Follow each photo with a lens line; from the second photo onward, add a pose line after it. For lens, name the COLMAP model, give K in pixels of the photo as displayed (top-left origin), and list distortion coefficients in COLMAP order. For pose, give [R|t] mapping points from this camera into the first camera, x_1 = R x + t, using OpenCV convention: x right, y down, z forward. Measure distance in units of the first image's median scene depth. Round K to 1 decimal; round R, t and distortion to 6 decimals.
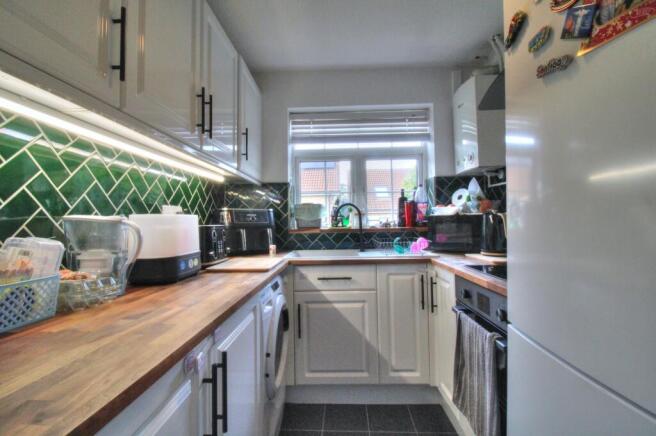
lens RADIAL K [[301.4, 0, 325.4], [0, 301.4, 214.3], [0, 0, 1]] dist [0.001075, -0.013502]
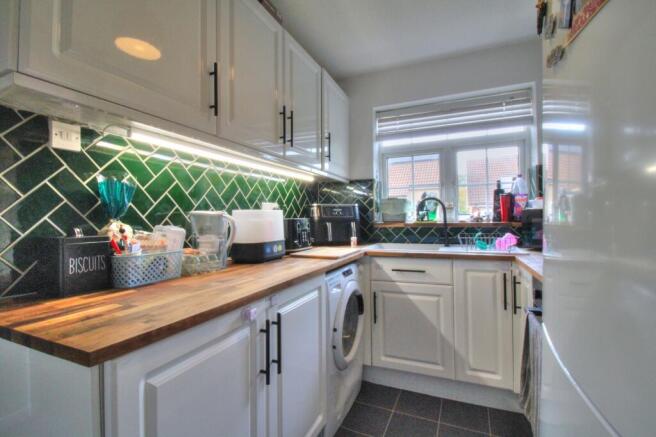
lens RADIAL K [[301.4, 0, 325.4], [0, 301.4, 214.8], [0, 0, 1]] dist [0.001075, -0.013502]
pose [[0.931054, 0.000433, -0.364881, 0.142150], [0.007071, 0.999790, 0.019230, -0.000870], [0.364813, -0.020484, 0.930855, -0.063947]]
